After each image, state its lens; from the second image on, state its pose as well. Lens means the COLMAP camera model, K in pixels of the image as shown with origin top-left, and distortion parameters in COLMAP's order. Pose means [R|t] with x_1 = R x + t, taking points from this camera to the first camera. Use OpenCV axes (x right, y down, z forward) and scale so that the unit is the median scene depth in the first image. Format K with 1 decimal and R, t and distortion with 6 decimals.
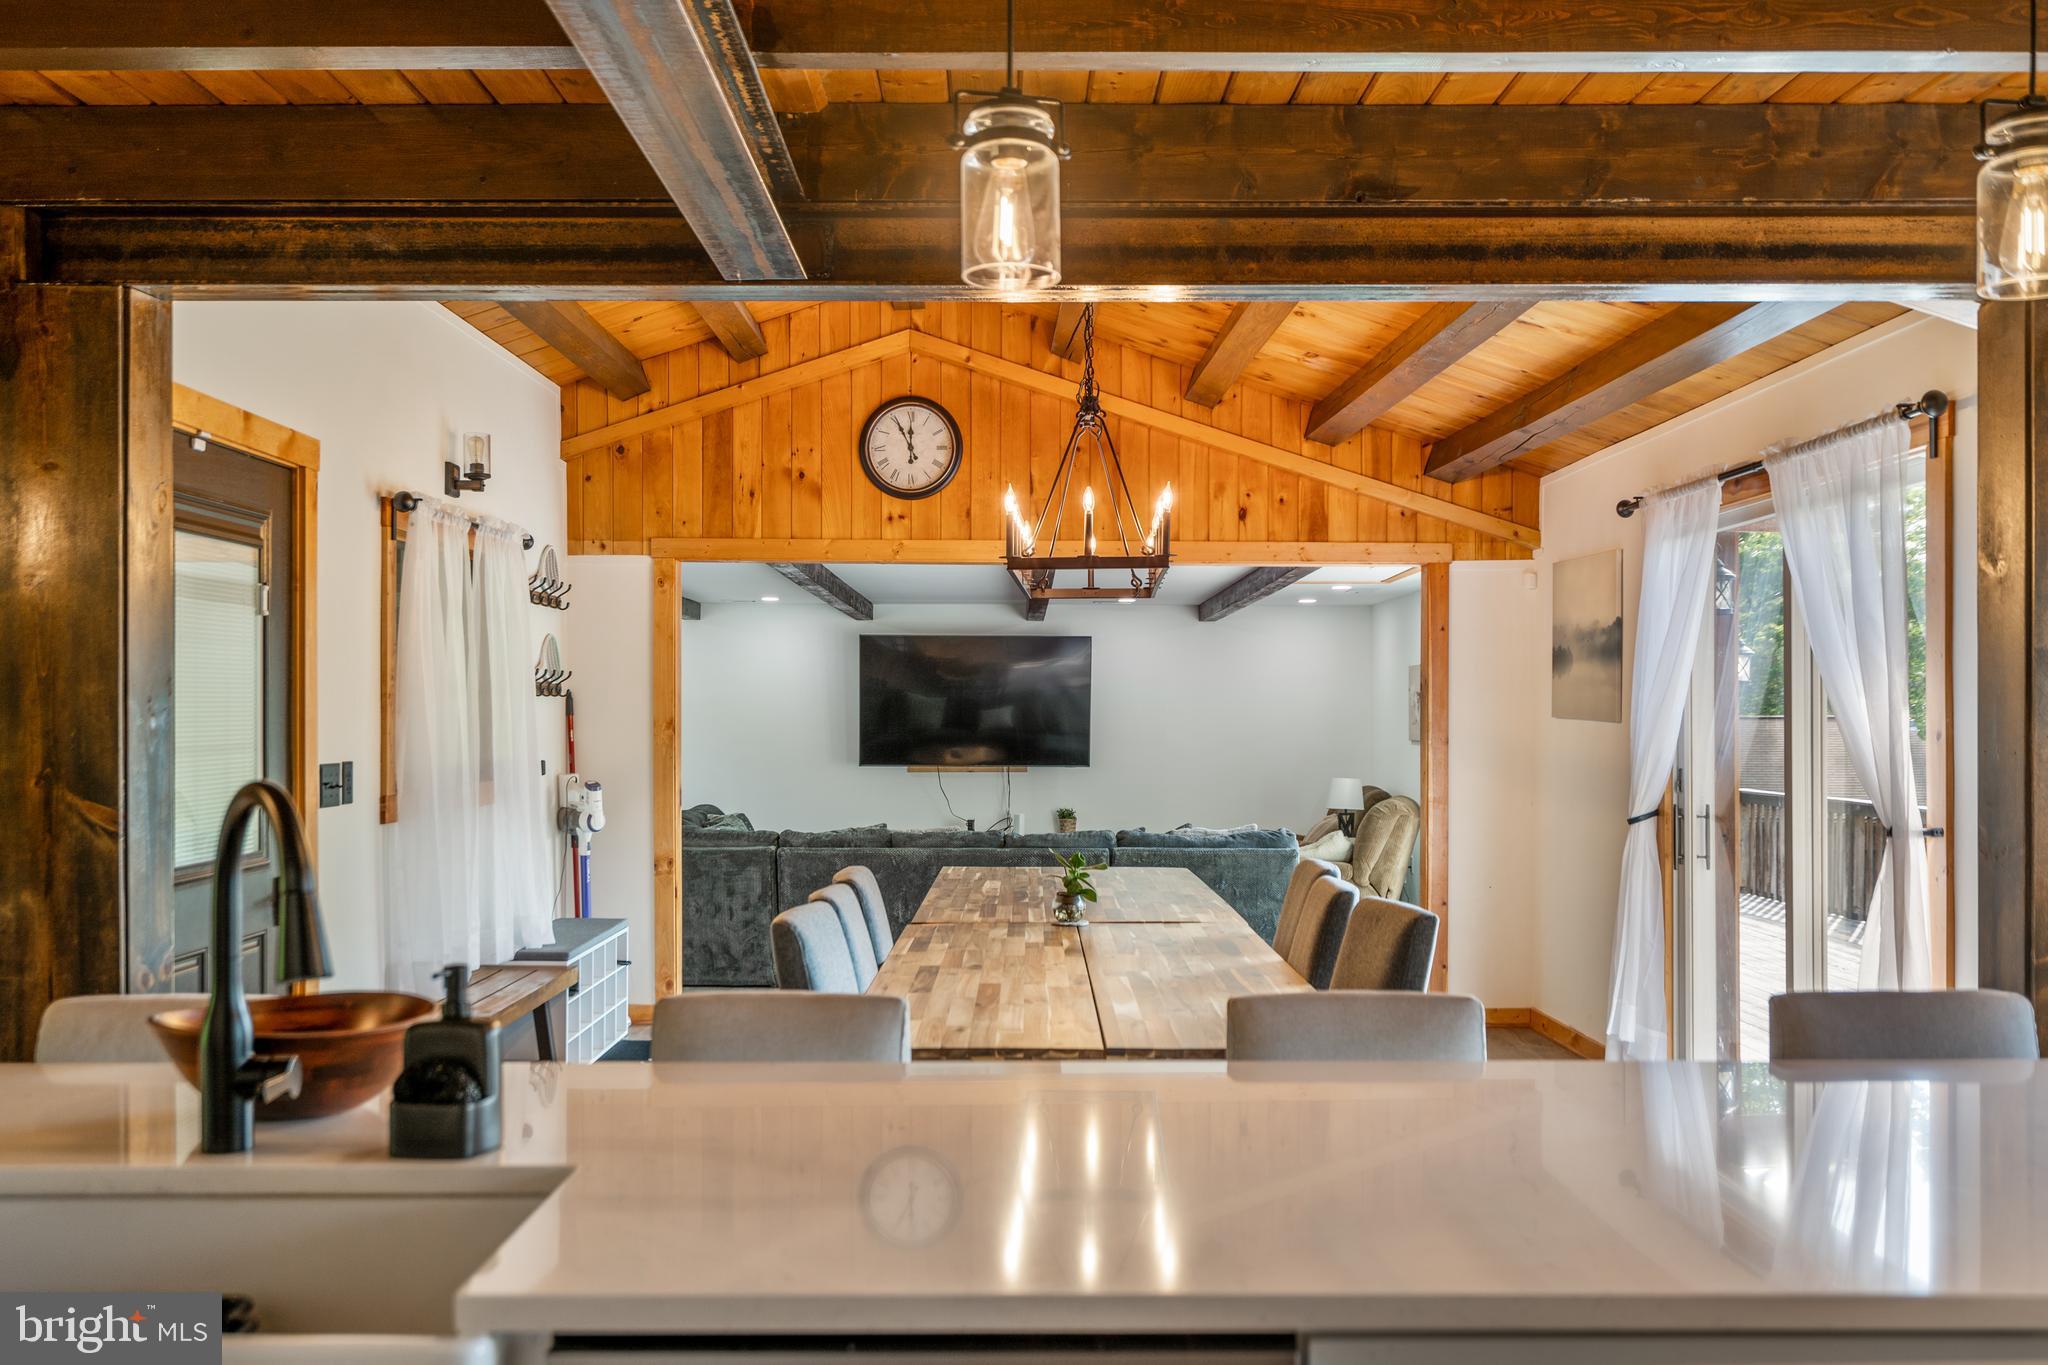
lens RADIAL K [[1787.1, 0, 1025.4], [0, 1787.1, 736.6], [0, 0, 1]] dist [-0.004704, 0.006960]
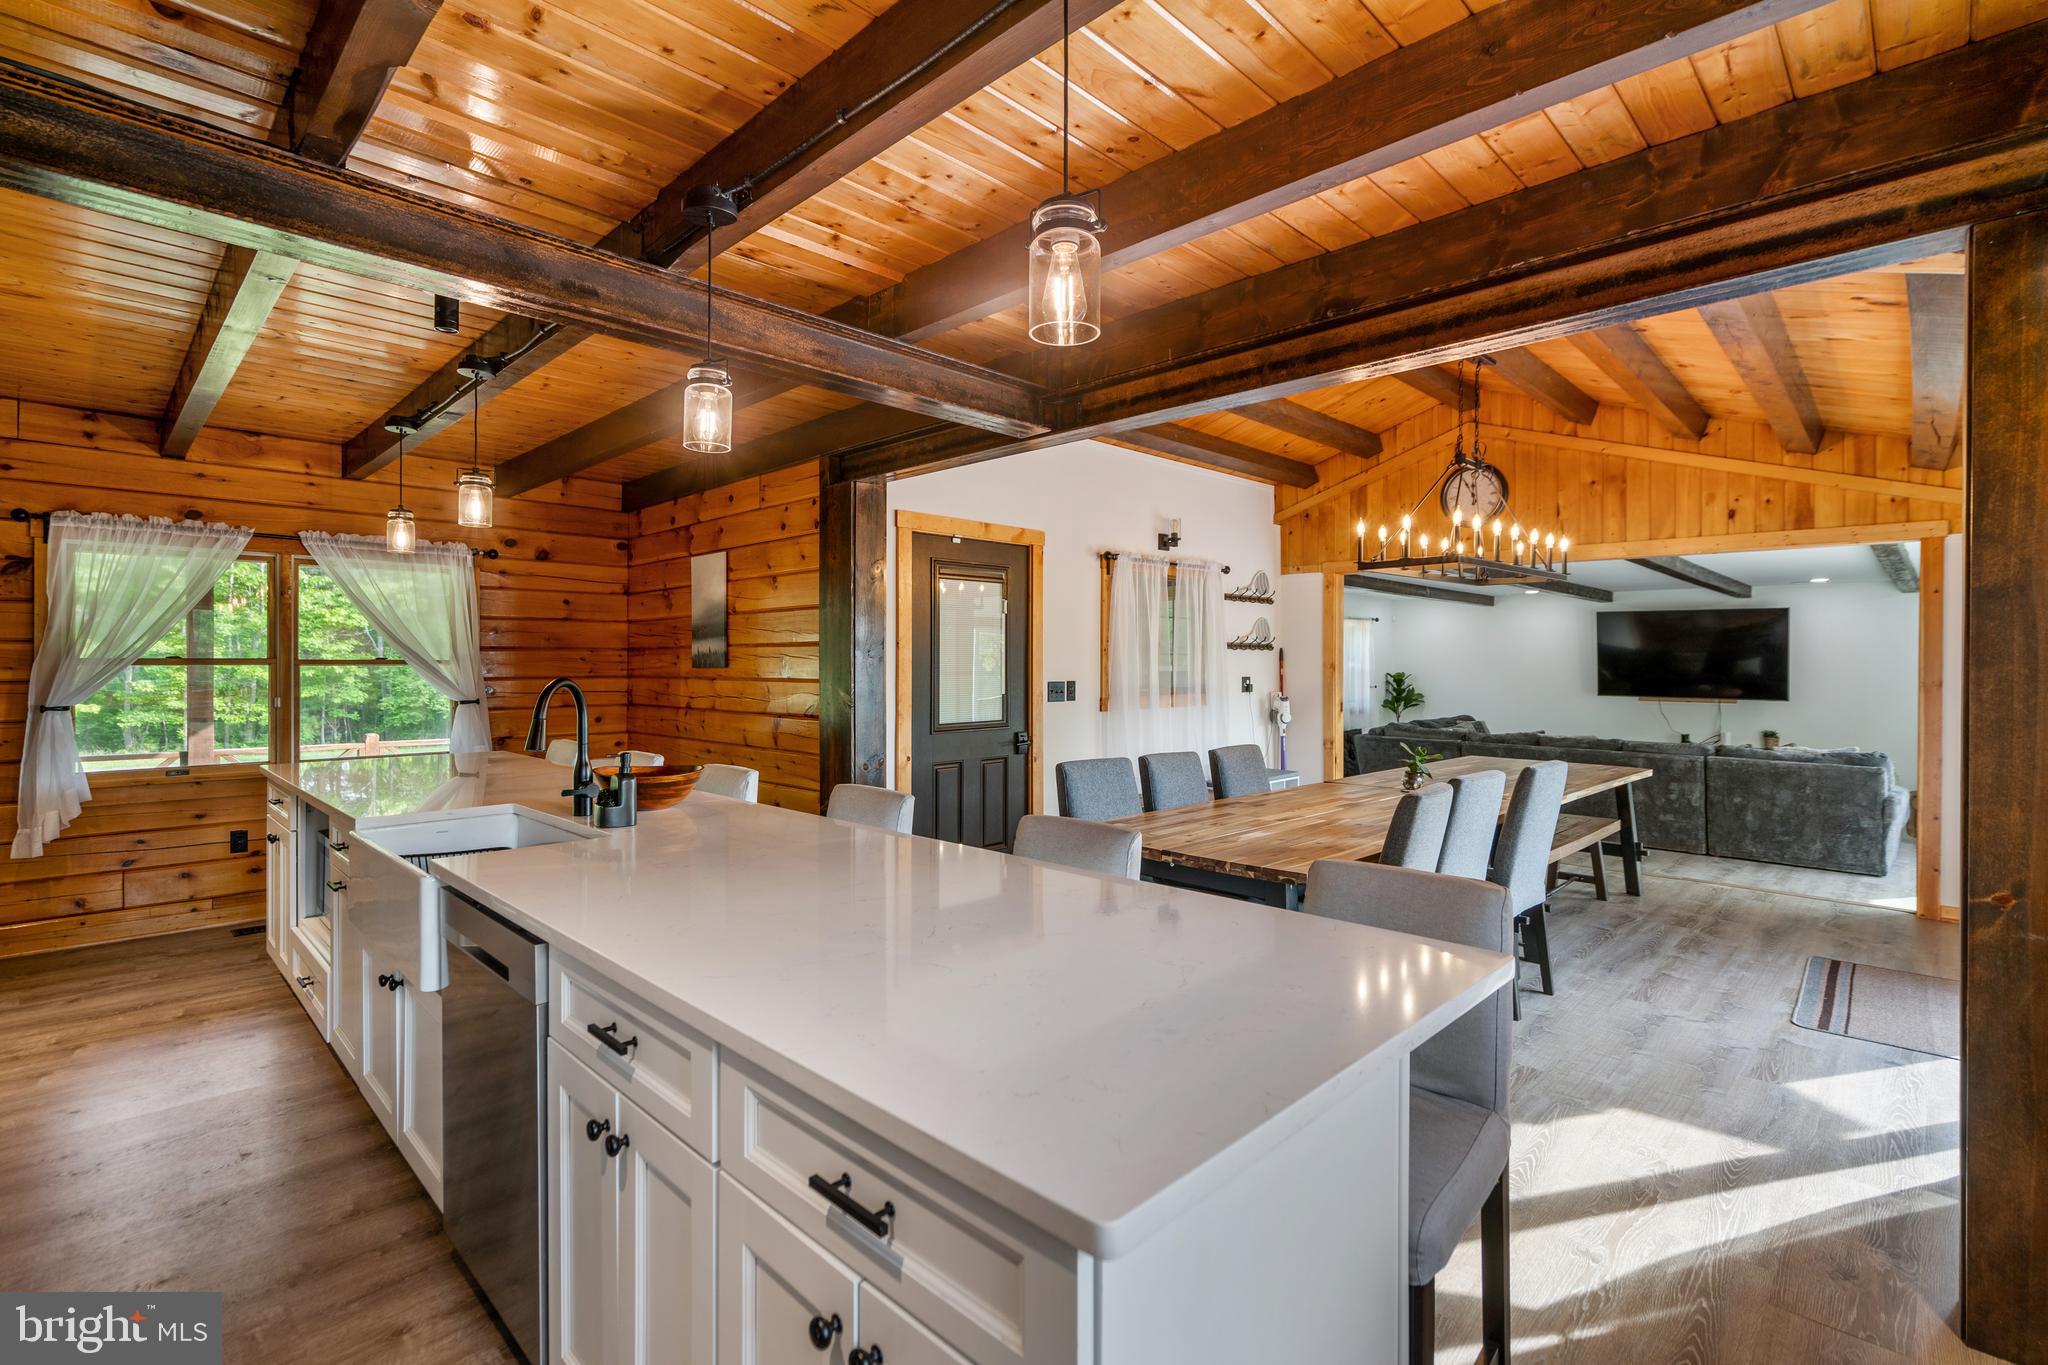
lens RADIAL K [[945.2, 0, 1024.0], [0, 945.2, 682.5], [0, 0, 1]] dist [-0.002796, 0.000316]
pose [[0.704028, 0.018265, -0.709937, 0.262470], [-0.013498, 0.999833, 0.012337, 0.002126], [0.710044, 0.000897, 0.704157, 0.114064]]
